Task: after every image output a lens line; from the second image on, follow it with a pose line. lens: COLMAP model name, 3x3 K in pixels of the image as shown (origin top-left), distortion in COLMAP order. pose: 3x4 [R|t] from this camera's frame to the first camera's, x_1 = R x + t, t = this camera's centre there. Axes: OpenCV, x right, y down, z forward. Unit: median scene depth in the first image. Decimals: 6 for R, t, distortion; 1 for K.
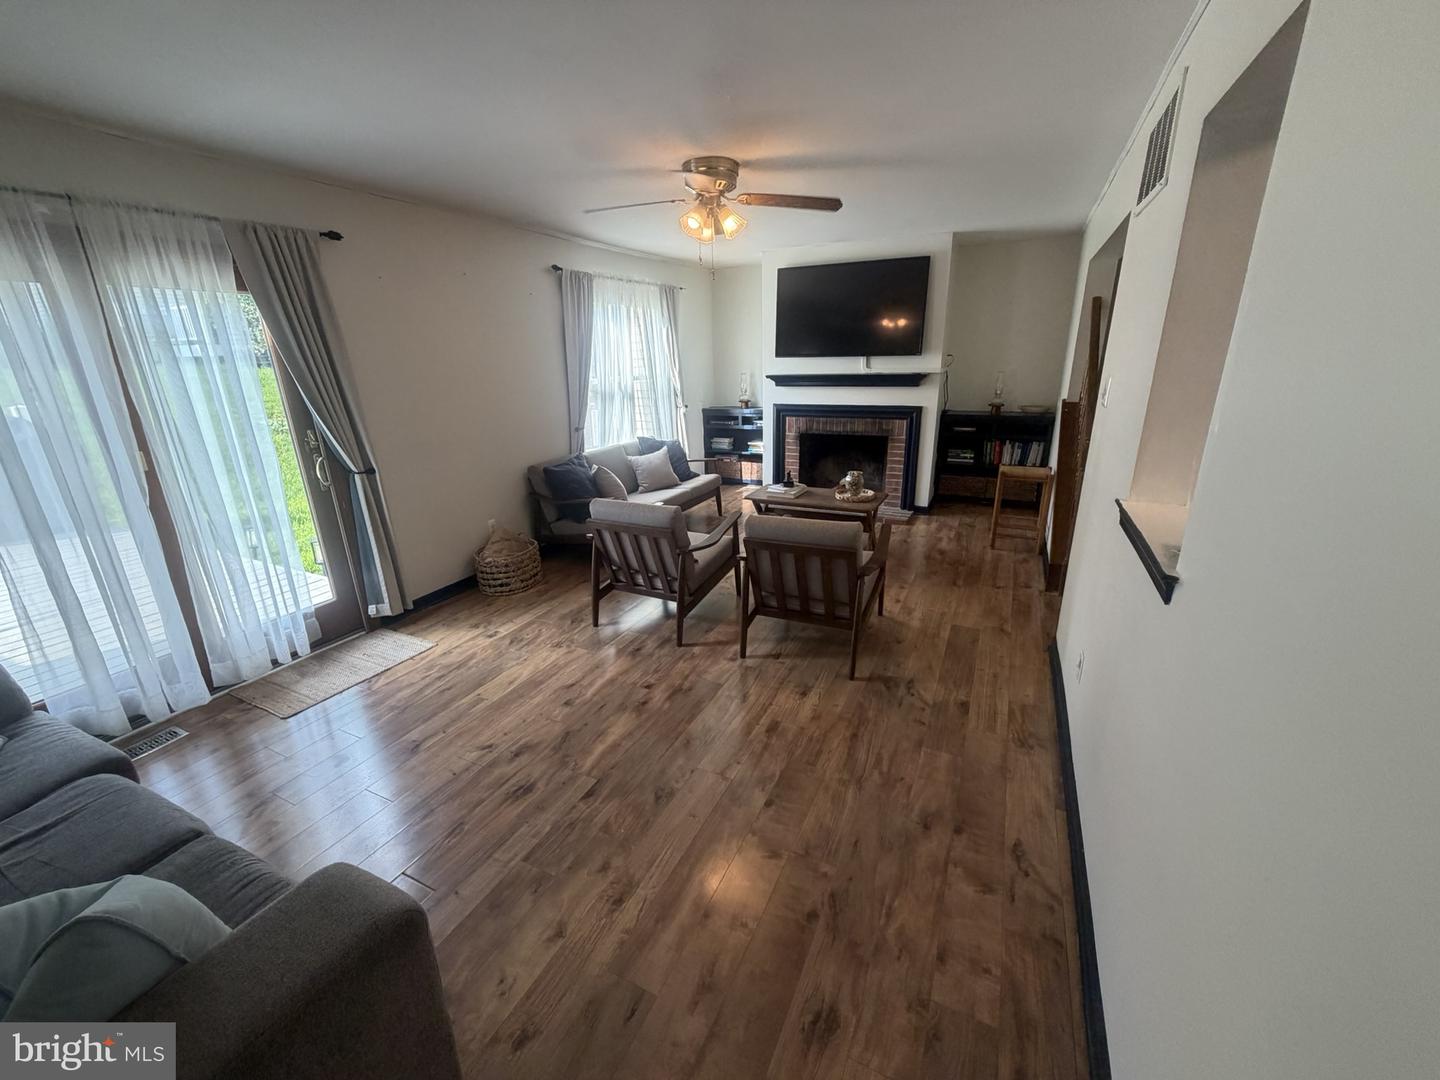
lens RADIAL K [[575.1, 0, 721.9], [0, 575.1, 539.5], [0, 0, 1]] dist [0.000048, 0.000604]
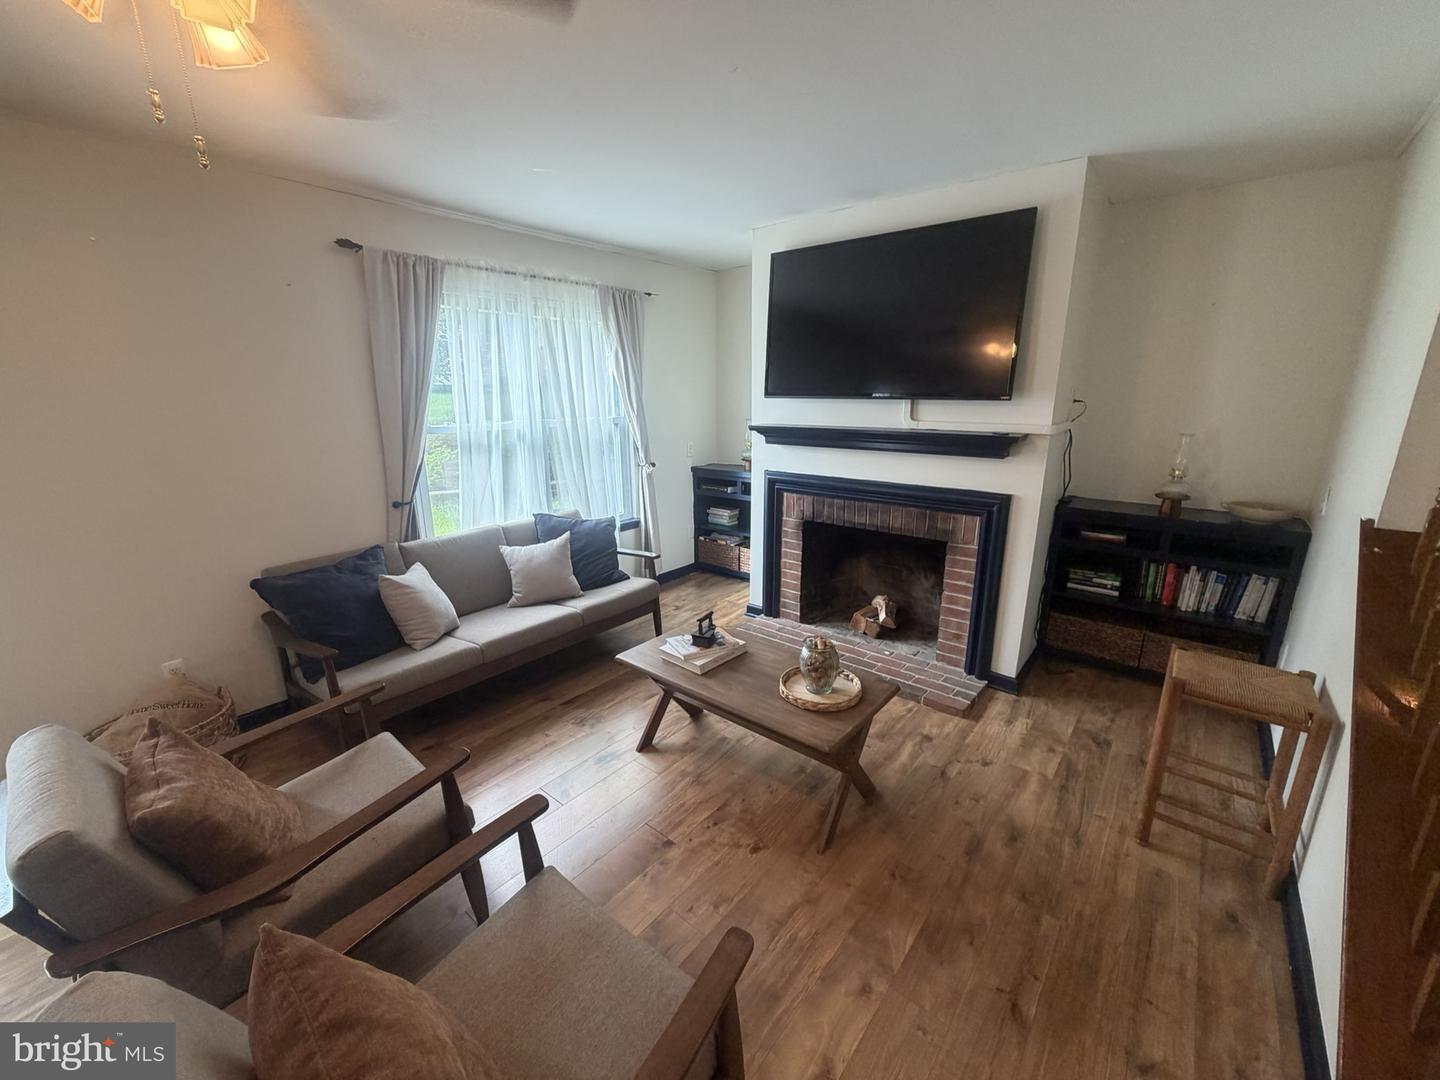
lens RADIAL K [[575.1, 0, 720.0], [0, 575.1, 538.7], [0, 0, 1]] dist [0.000048, 0.000604]
pose [[0.972499, 0.076766, -0.219891, 0.197162], [-0.089840, 0.994697, -0.050074, -0.134171], [0.214881, 0.068452, 0.974238, 0.408306]]
